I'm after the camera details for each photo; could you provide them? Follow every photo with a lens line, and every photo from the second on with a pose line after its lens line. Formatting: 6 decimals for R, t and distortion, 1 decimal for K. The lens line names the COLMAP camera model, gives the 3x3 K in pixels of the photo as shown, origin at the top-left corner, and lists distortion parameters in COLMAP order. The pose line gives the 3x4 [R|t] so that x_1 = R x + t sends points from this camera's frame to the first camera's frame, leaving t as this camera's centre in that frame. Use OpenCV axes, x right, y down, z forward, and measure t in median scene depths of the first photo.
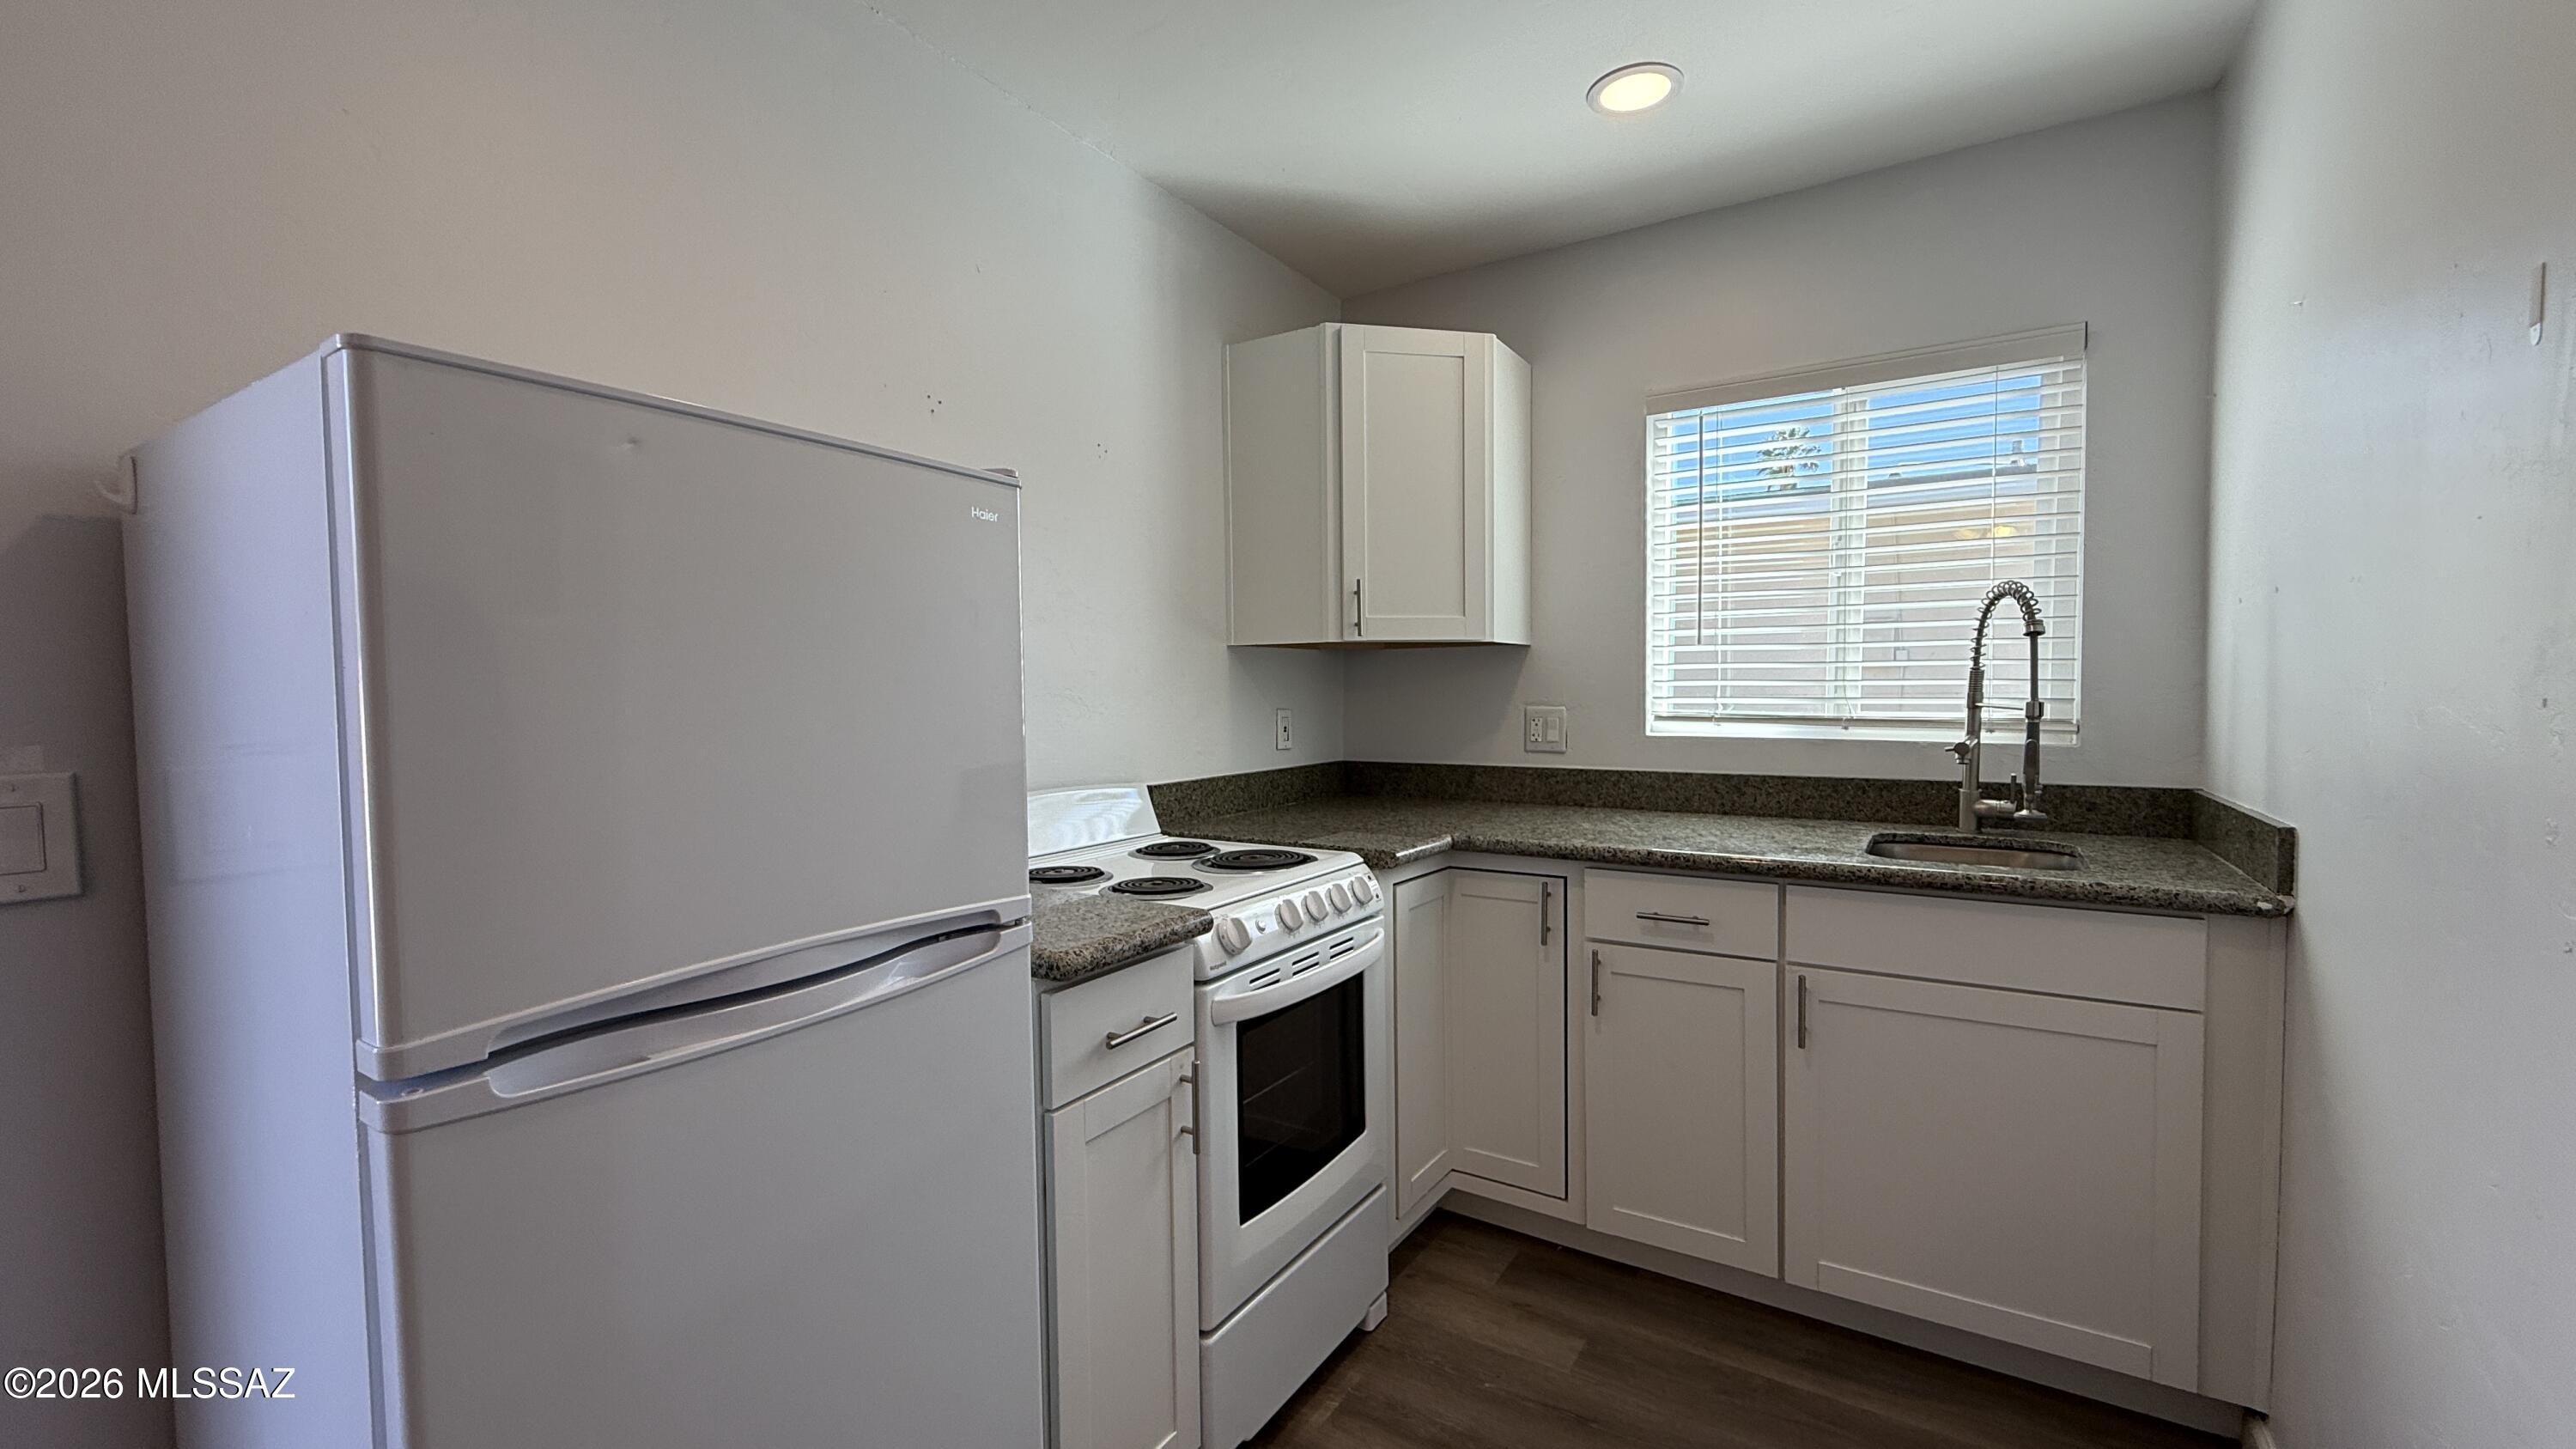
lens RADIAL K [[1028.3, 0, 1289.1], [0, 1028.3, 726.2], [0, 0, 1]] dist [-0.001901, 0.000300]
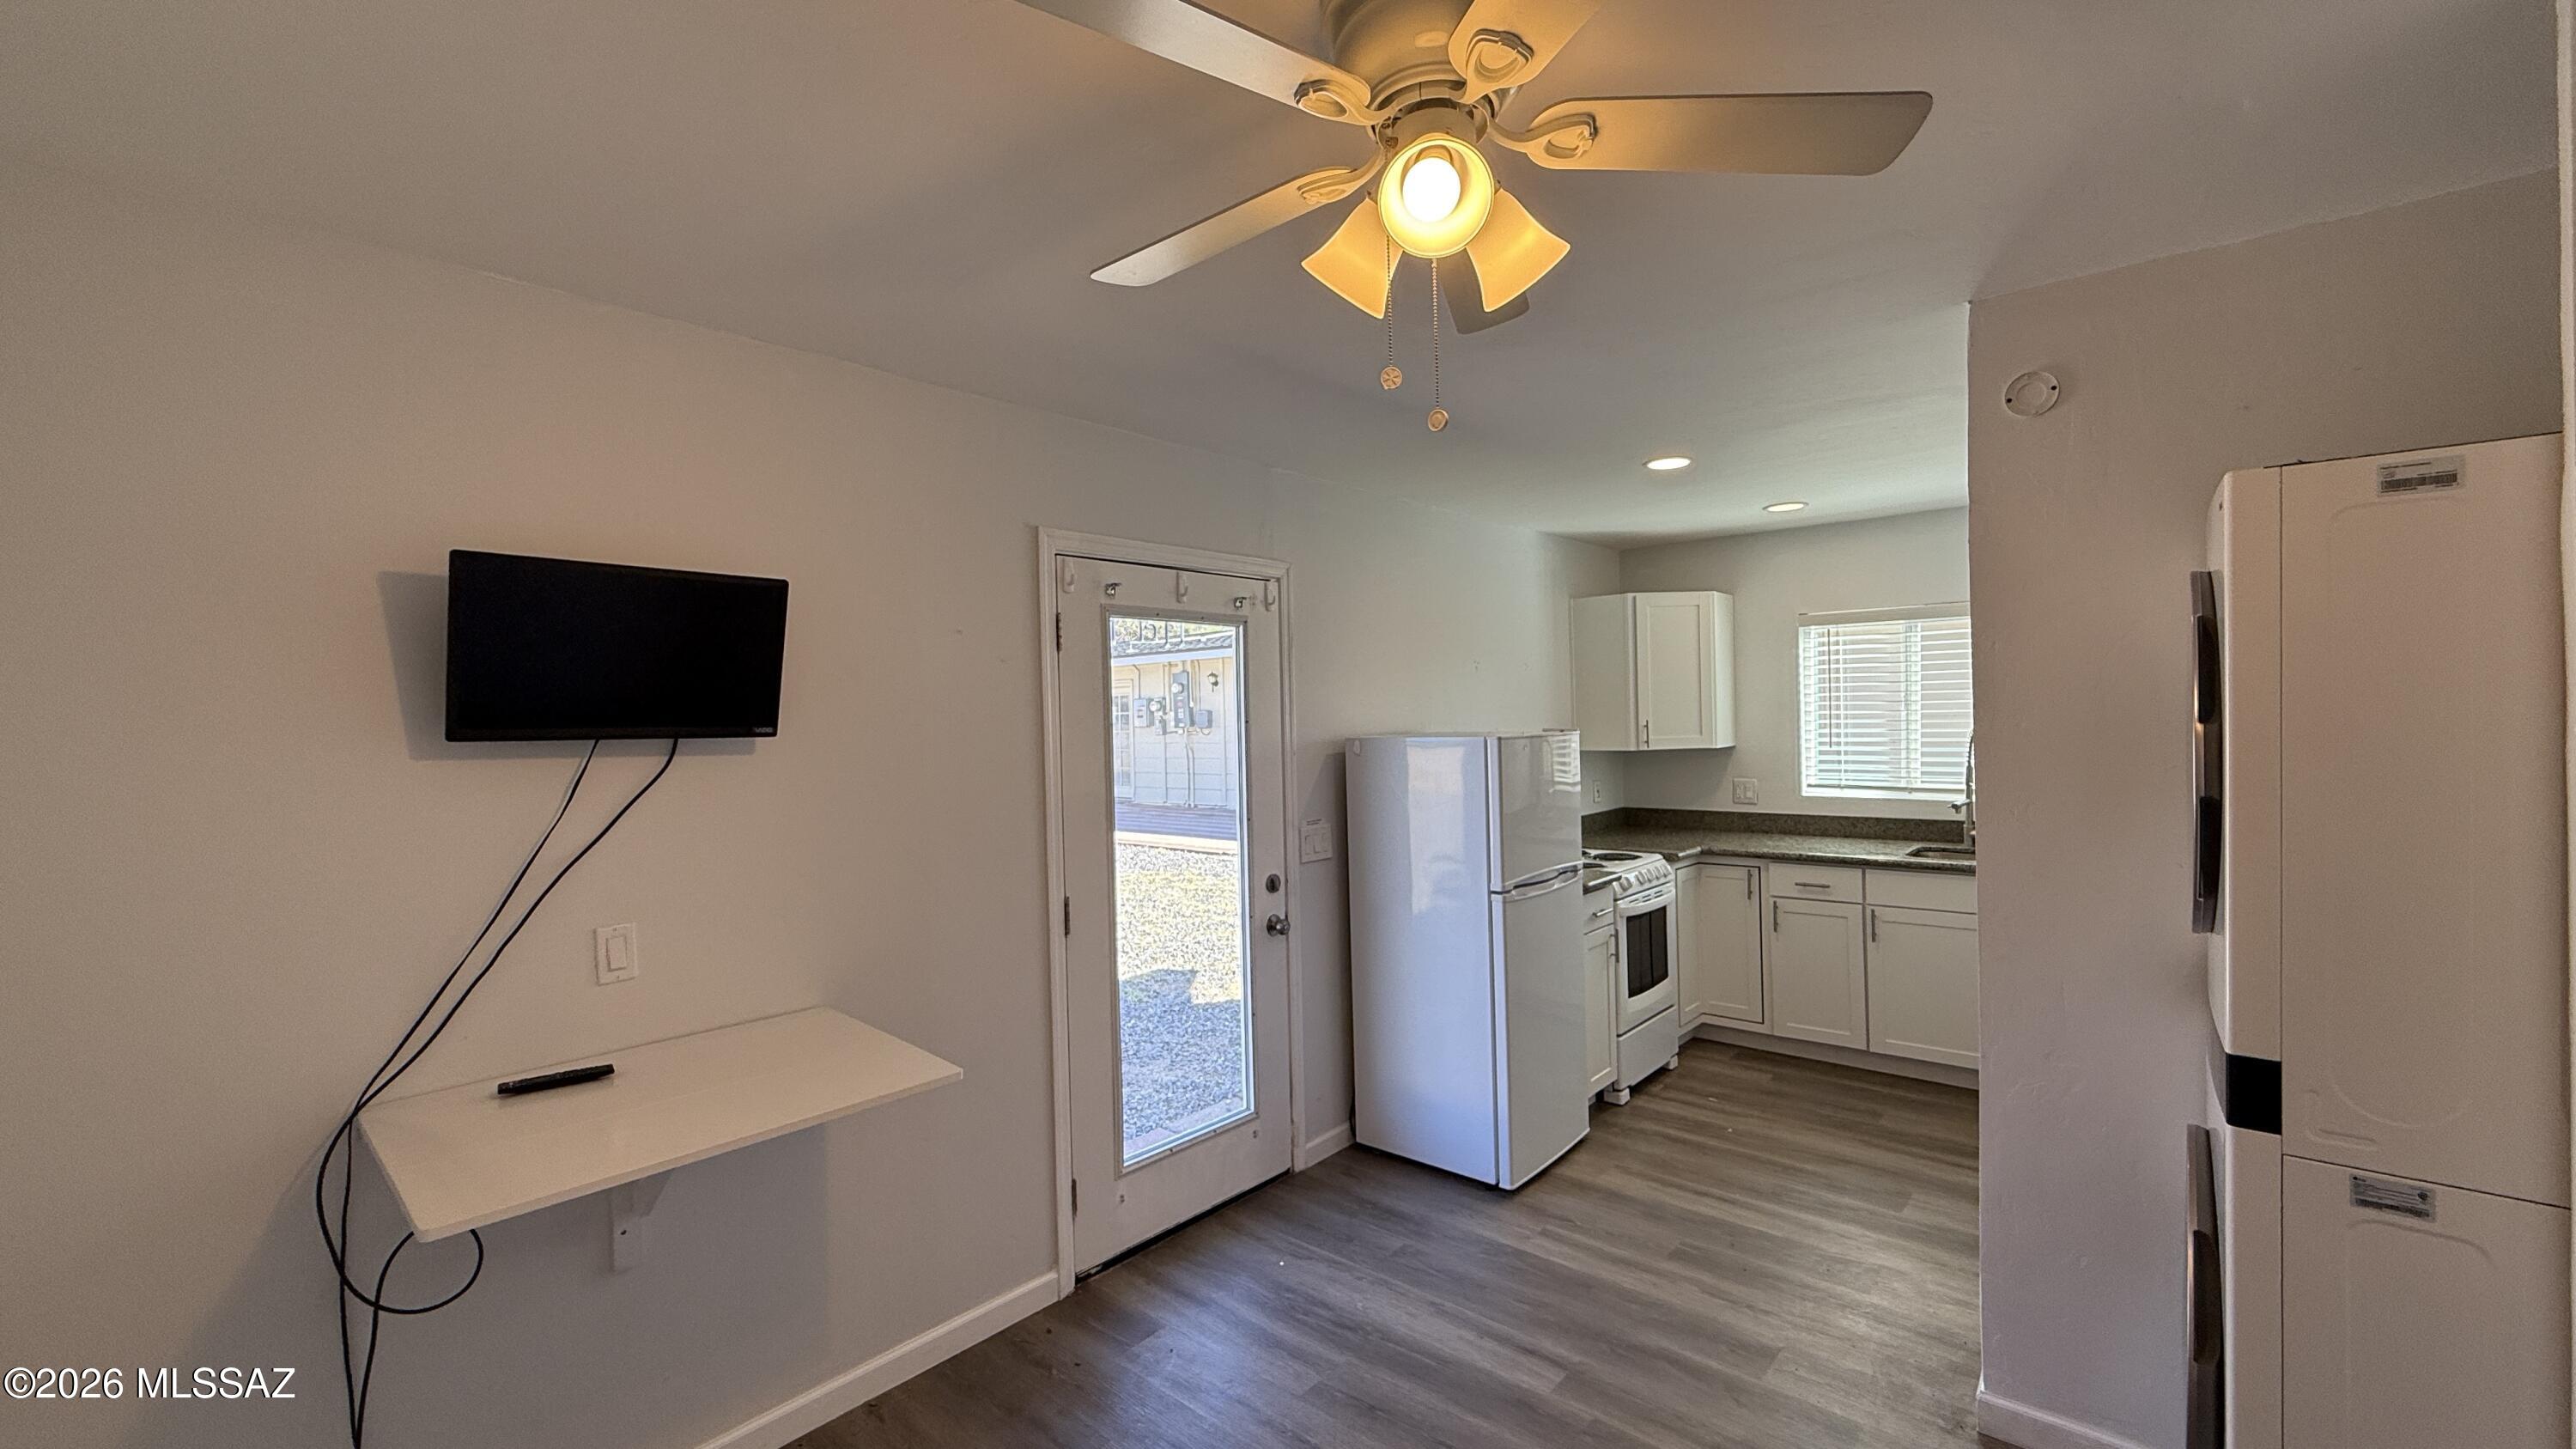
lens RADIAL K [[1028.3, 0, 1288.1], [0, 1028.3, 732.5], [0, 0, 1]] dist [-0.001901, 0.000300]
pose [[0.988054, -0.013130, -0.153545, -0.358716], [0.010266, 0.999759, -0.019428, -0.097265], [0.153763, 0.017620, 0.987951, -1.234032]]
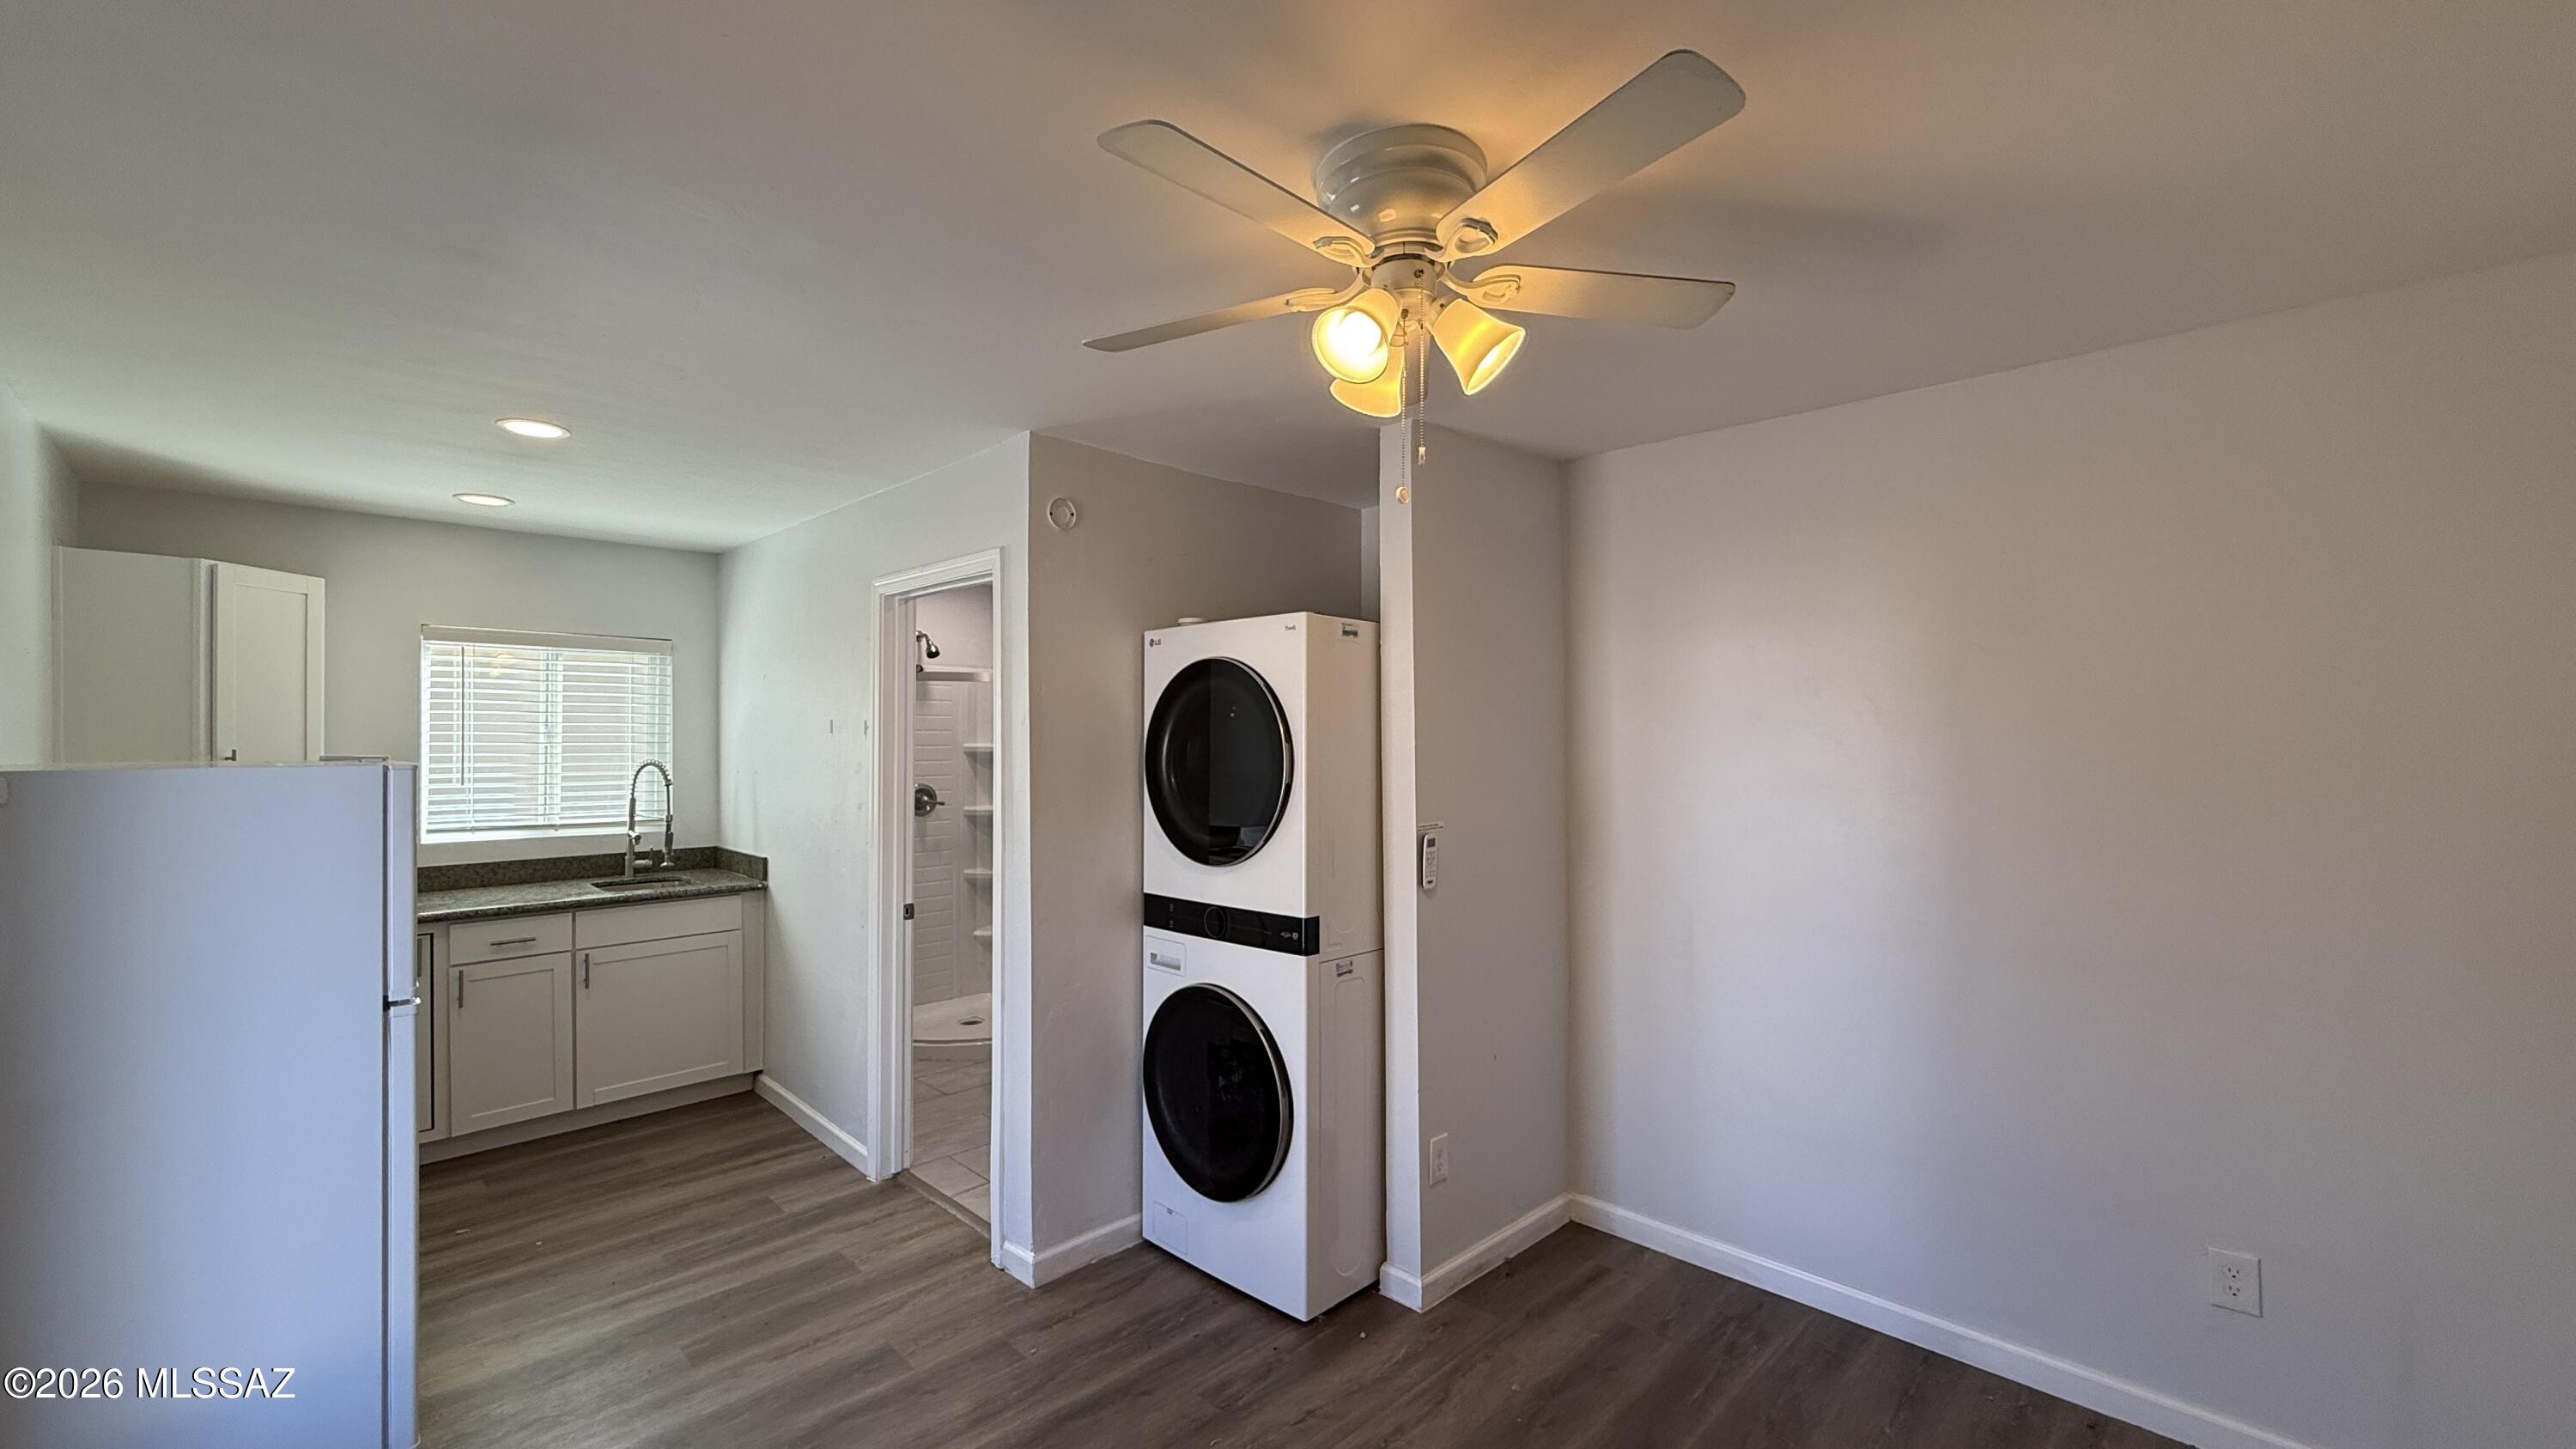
lens RADIAL K [[1028.3, 0, 1273.8], [0, 1028.3, 730.8], [0, 0, 1]] dist [-0.001901, 0.000300]
pose [[0.218680, 0.016003, 0.975665, -1.086870], [0.035606, 0.999069, -0.024367, -0.095436], [-0.975147, 0.040068, 0.217907, -0.732708]]
